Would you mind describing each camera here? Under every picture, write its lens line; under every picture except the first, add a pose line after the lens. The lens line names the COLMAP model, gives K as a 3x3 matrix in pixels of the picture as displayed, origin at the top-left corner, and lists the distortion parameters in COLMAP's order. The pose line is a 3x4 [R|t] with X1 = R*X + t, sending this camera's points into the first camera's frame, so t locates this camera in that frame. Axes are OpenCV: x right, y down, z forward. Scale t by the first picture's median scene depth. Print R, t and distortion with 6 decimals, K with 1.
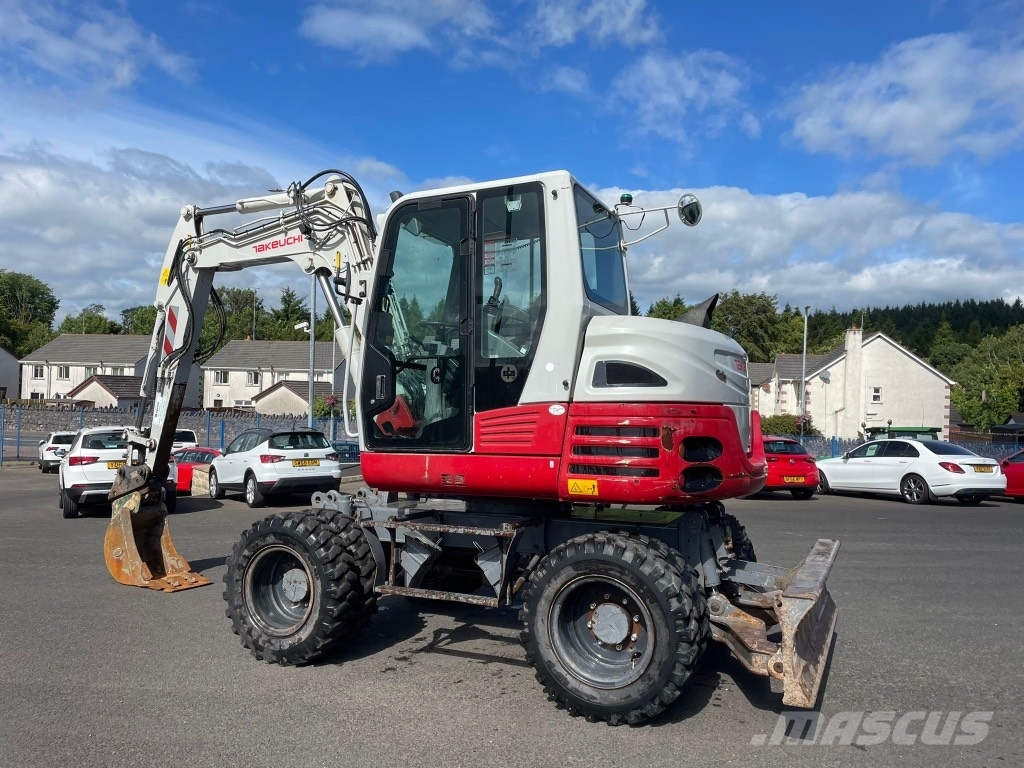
lens RADIAL K [[761.0, 0, 512.0], [0, 761.0, 386.8], [0, 0, 1]] dist [0.091219, -0.112274]
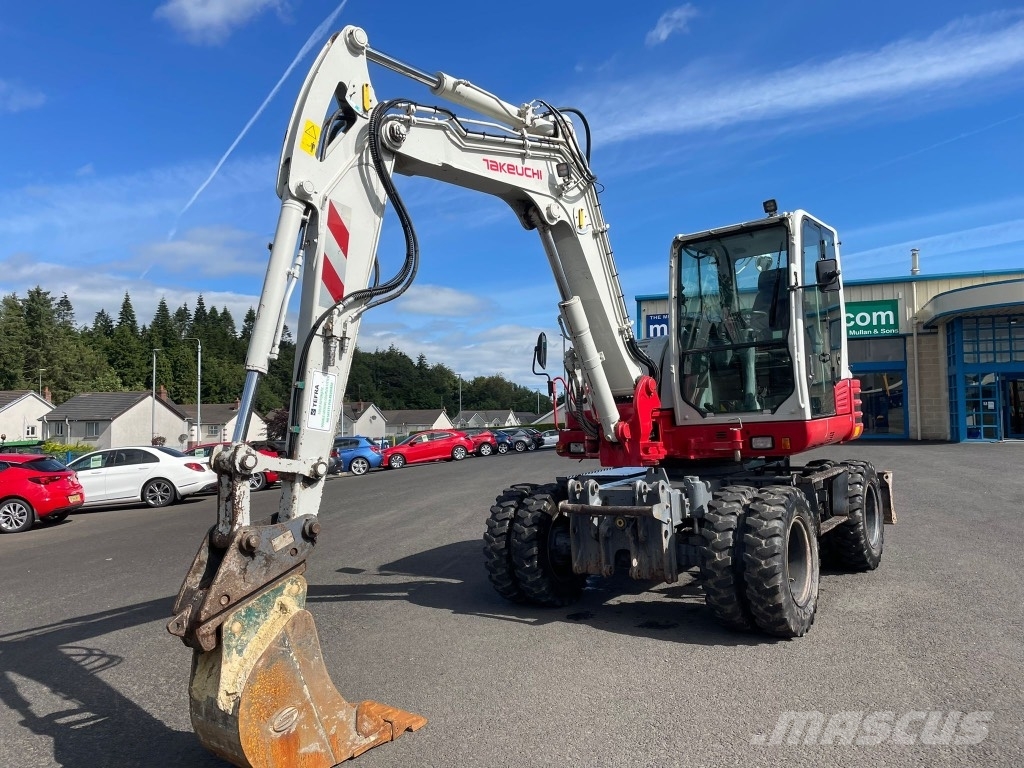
lens RADIAL K [[762.2, 0, 498.3], [0, 762.2, 385.1], [0, 0, 1]] dist [0.087666, -0.117717]
pose [[0.200627, 0.016736, 0.979525, -1.354411], [0.012543, 0.999728, -0.019650, 0.045786], [-0.979587, 0.016229, 0.200363, 1.152597]]
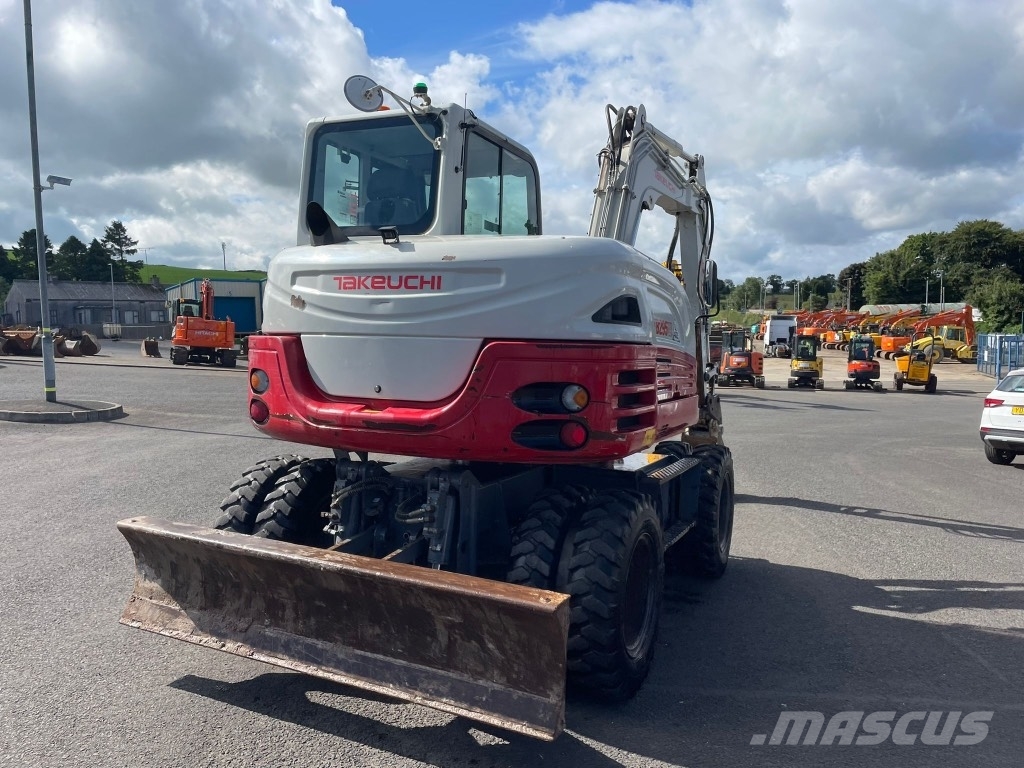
lens RADIAL K [[761.0, 0, 512.0], [0, 761.0, 386.8], [0, 0, 1]] dist [0.091219, -0.112274]
pose [[-0.005222, 0.050652, -0.998703, 0.995851], [0.023205, 0.998454, 0.050518, 0.038390], [0.999717, -0.022911, -0.006389, 1.085870]]
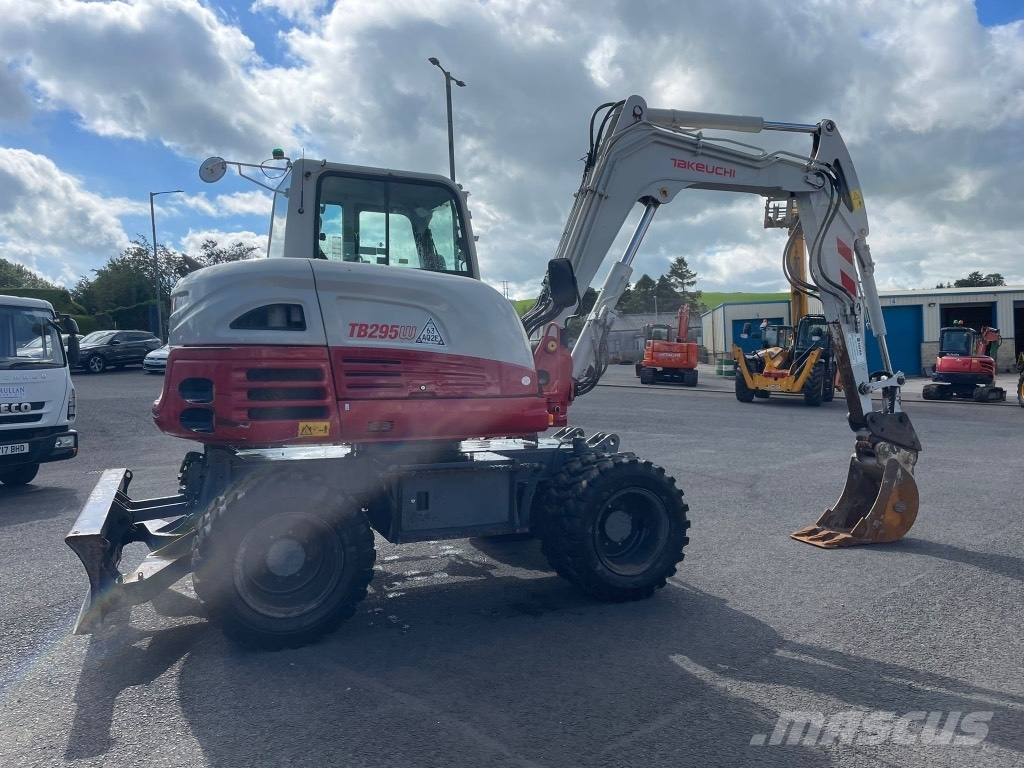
lens RADIAL K [[769.7, 0, 512.0], [0, 769.7, 384.0], [0, 0, 1]] dist [0.101218, -0.145211]
pose [[-0.657440, 0.018633, -0.753276, 0.753351], [0.030672, 0.999527, -0.002046, 0.087368], [0.752882, -0.024450, -0.657701, 1.932996]]
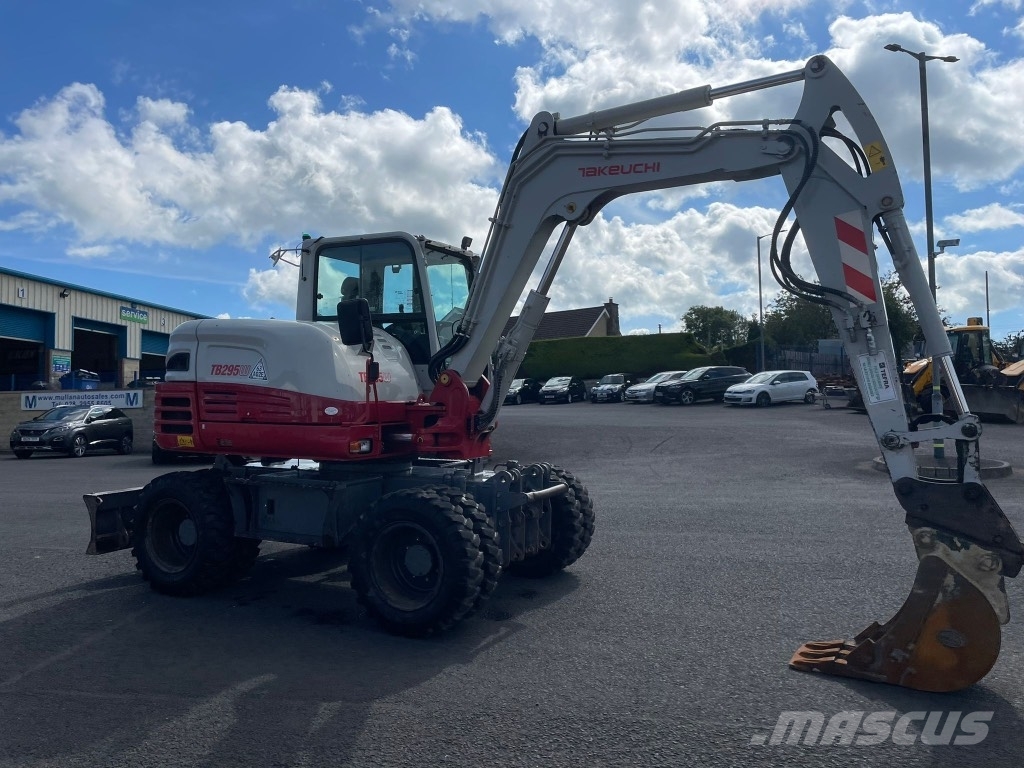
lens RADIAL K [[788.2, 0, 508.5], [0, 788.2, 371.6], [0, 0, 1]] dist [0.090932, -0.127710]
pose [[-0.999482, -0.009022, 0.030880, -0.269697], [-0.011179, 0.997456, -0.070408, 0.102455], [-0.030167, -0.070717, -0.997040, 2.417486]]
